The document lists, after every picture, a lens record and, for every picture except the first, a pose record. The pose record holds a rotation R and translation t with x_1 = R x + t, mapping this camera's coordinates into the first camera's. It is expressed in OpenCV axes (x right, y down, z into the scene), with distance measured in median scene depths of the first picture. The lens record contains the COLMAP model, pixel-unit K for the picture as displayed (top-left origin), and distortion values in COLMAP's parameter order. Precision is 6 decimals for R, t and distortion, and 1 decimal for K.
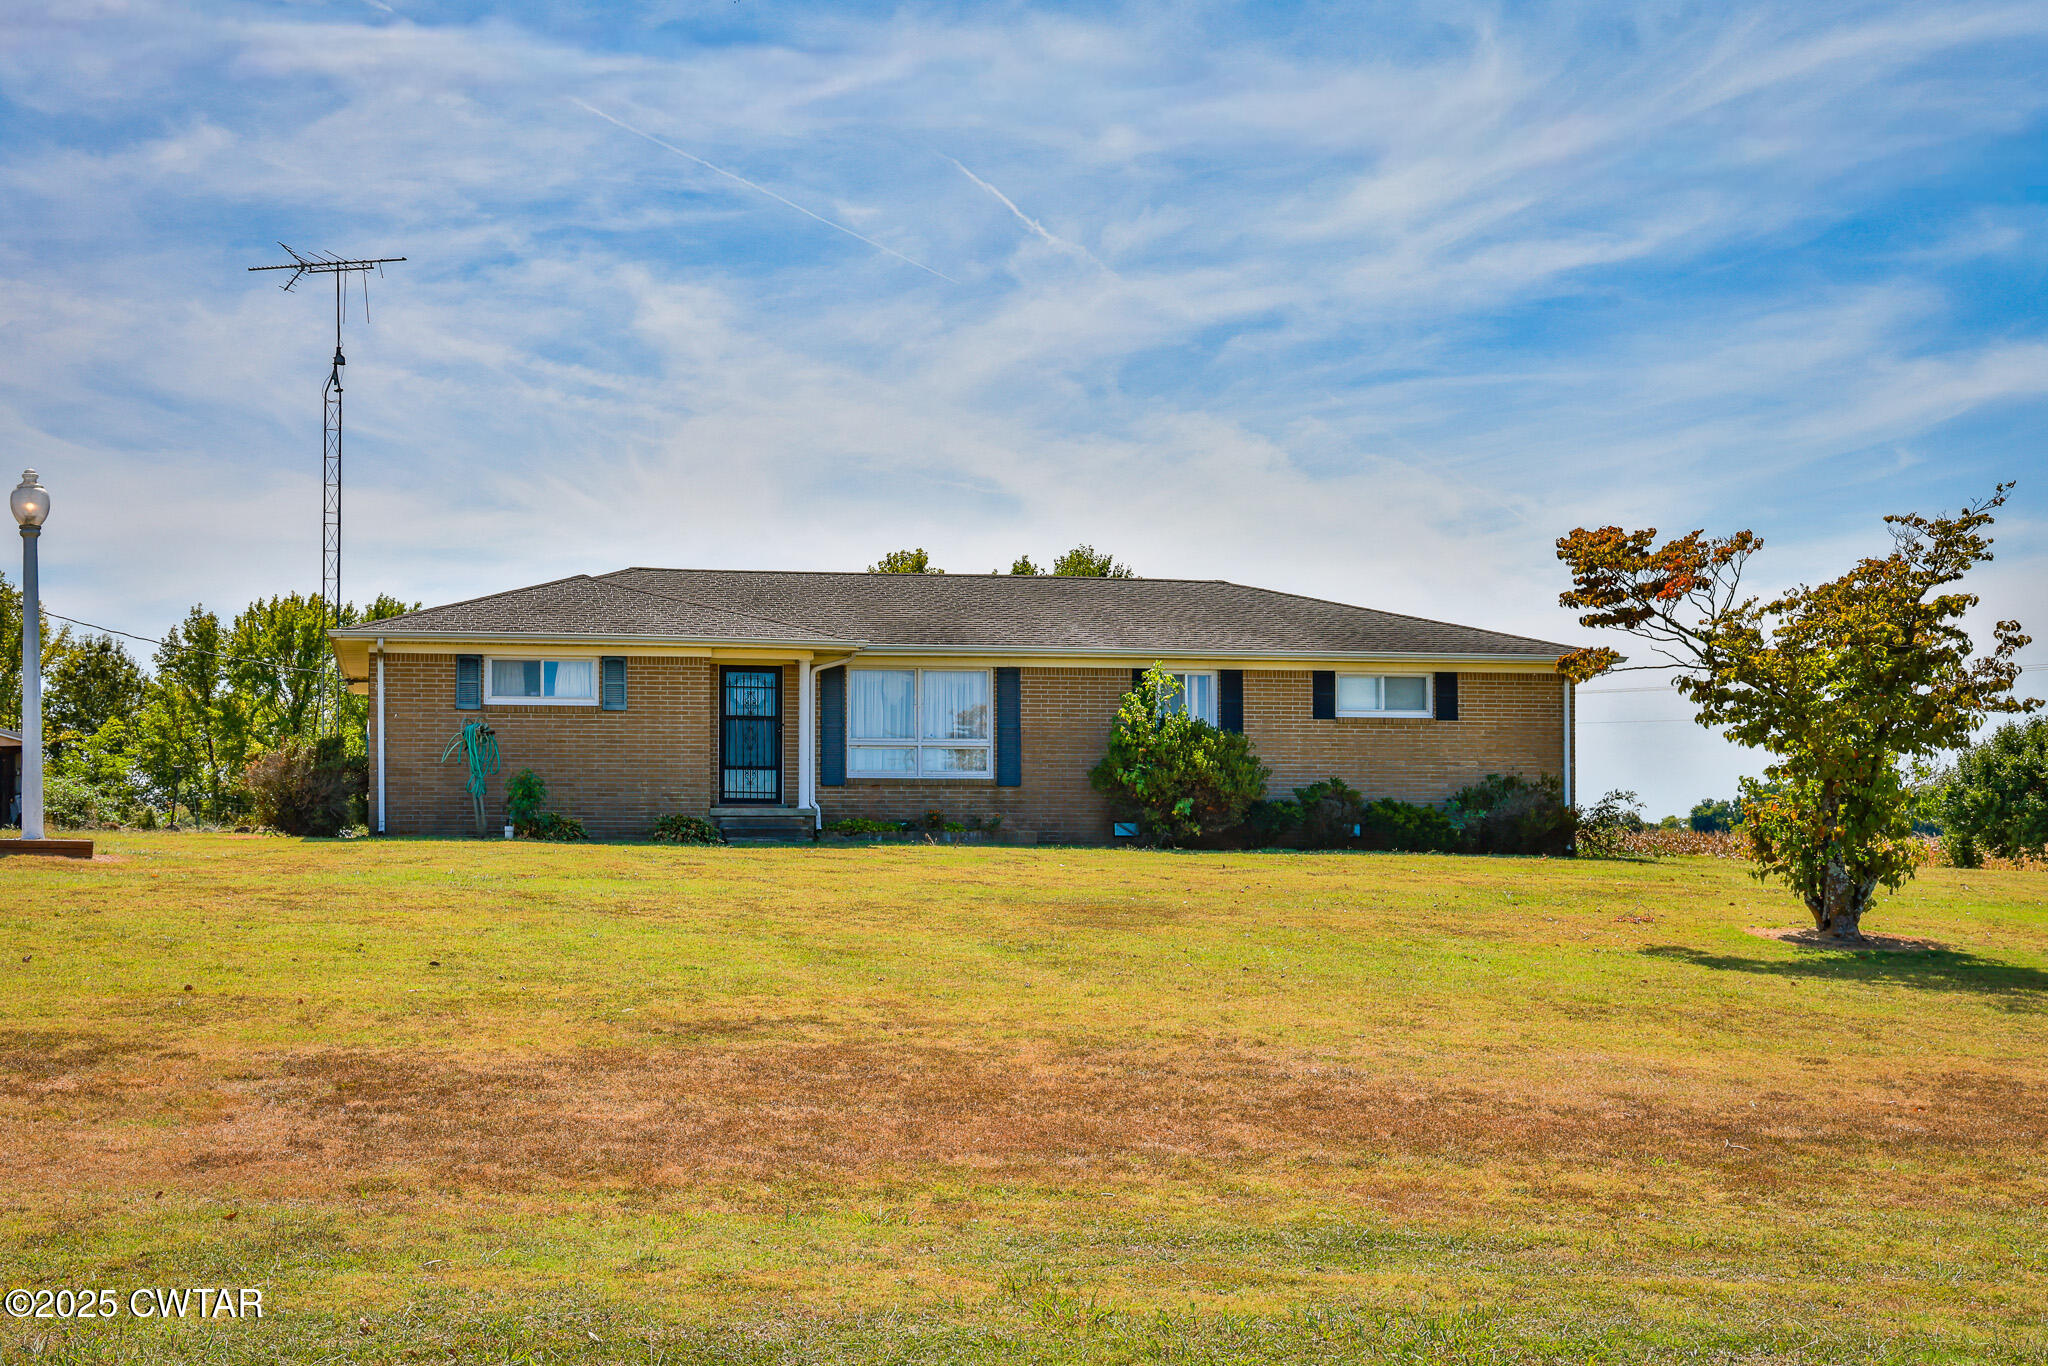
lens RADIAL K [[2022.2, 0, 975.8], [0, 2022.2, 686.2], [0, 0, 1]] dist [-0.011687, 0.000094]
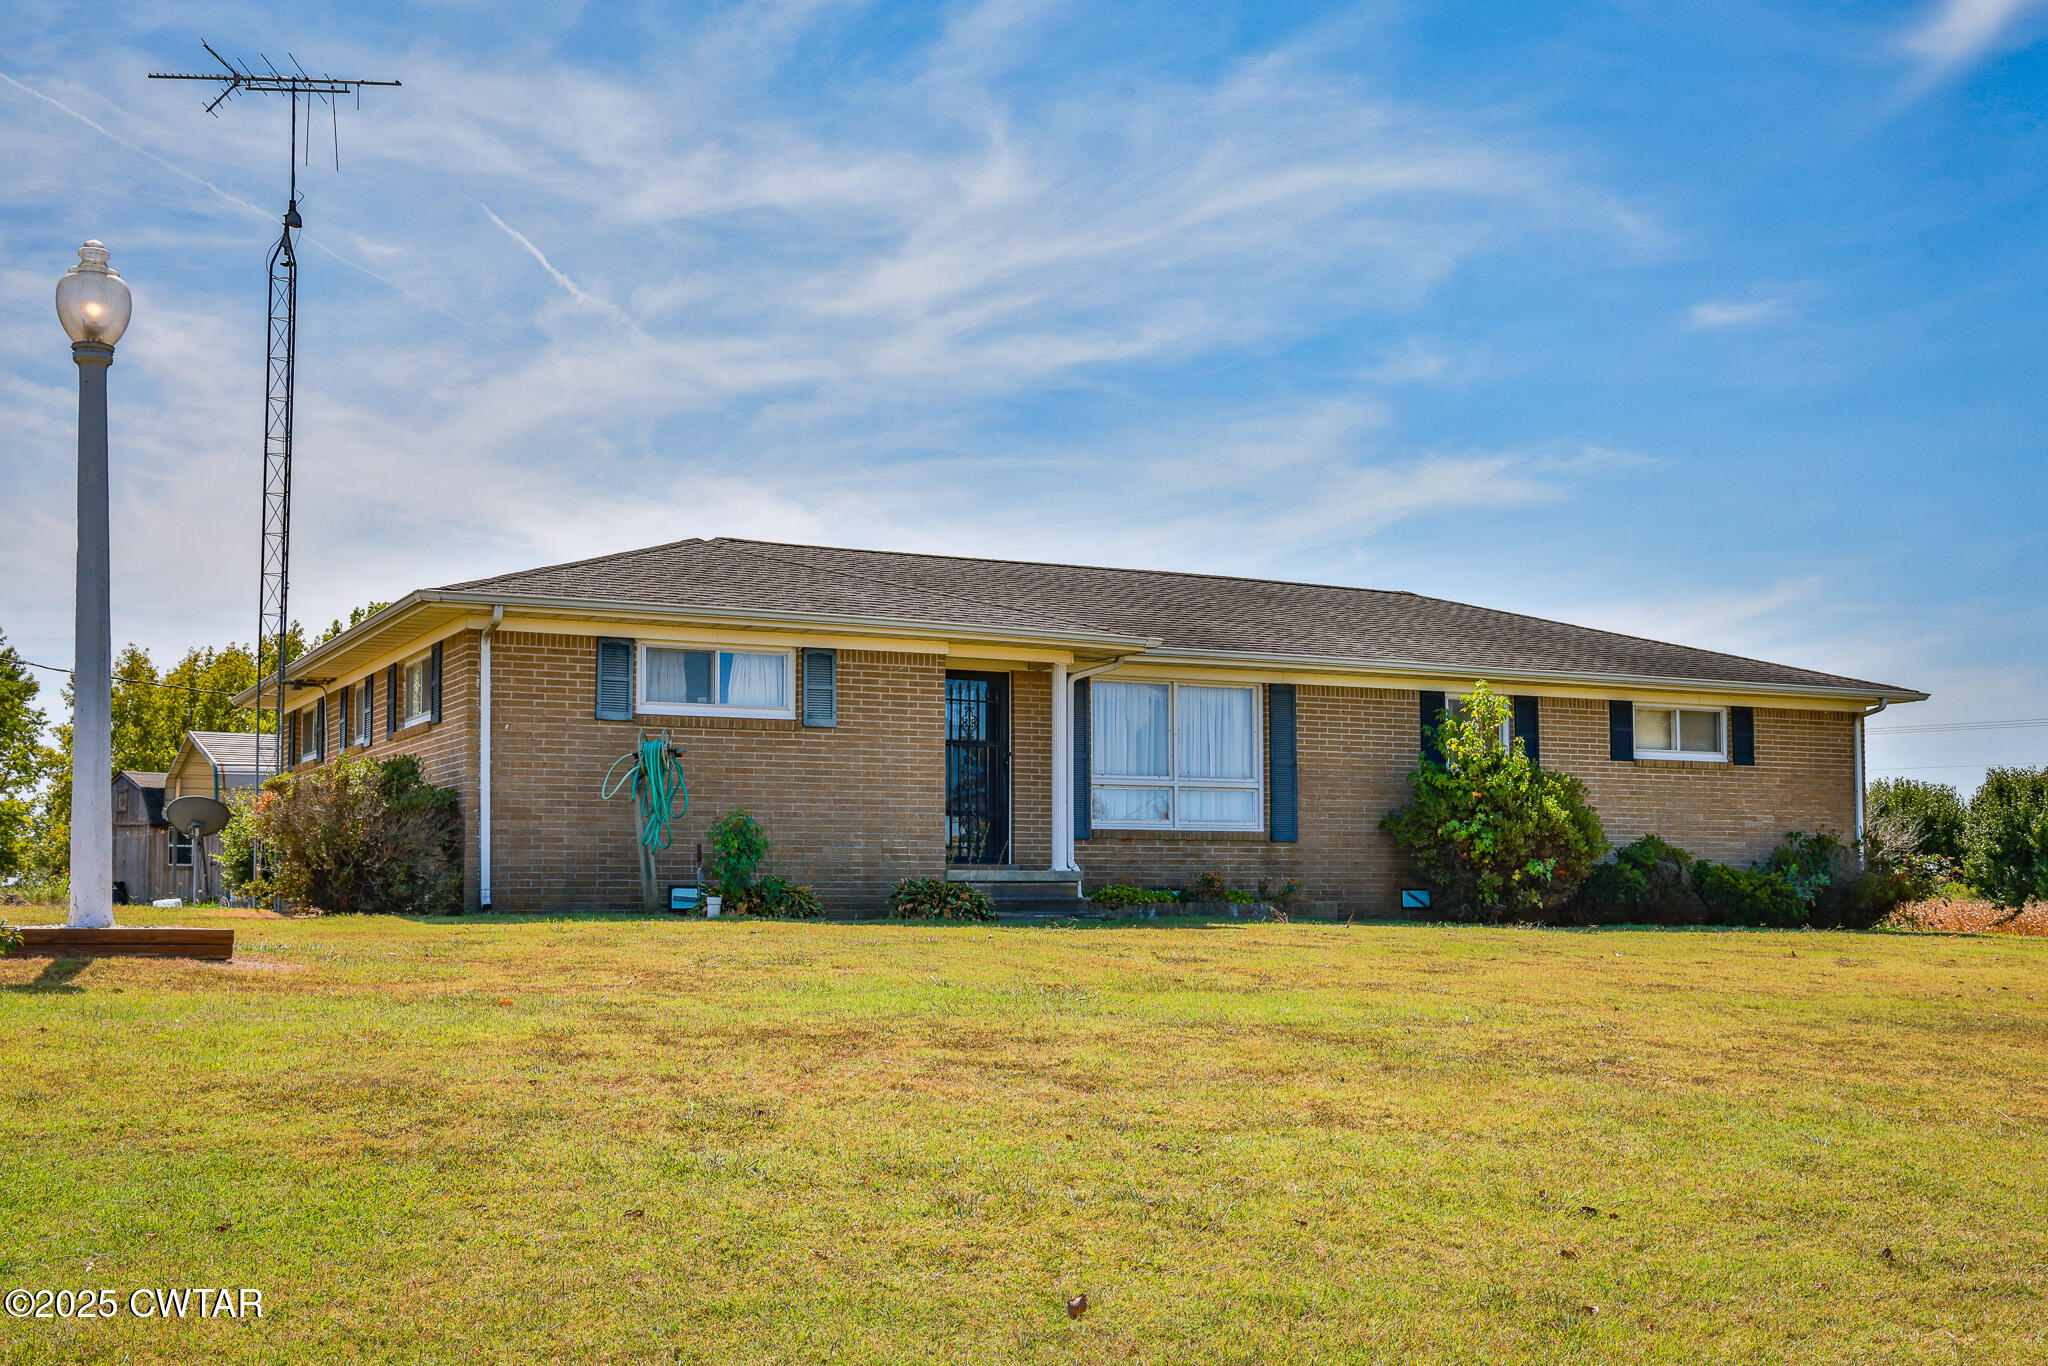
lens RADIAL K [[2012.4, 0, 1024.0], [0, 2012.4, 683.0], [0, 0, 1]] dist [-0.001511, 0.015691]
pose [[0.964928, 0.026560, 0.261168, -0.271426], [-0.017192, 0.999126, -0.038090, 0.020434], [-0.261952, 0.032265, 0.964541, 0.301004]]
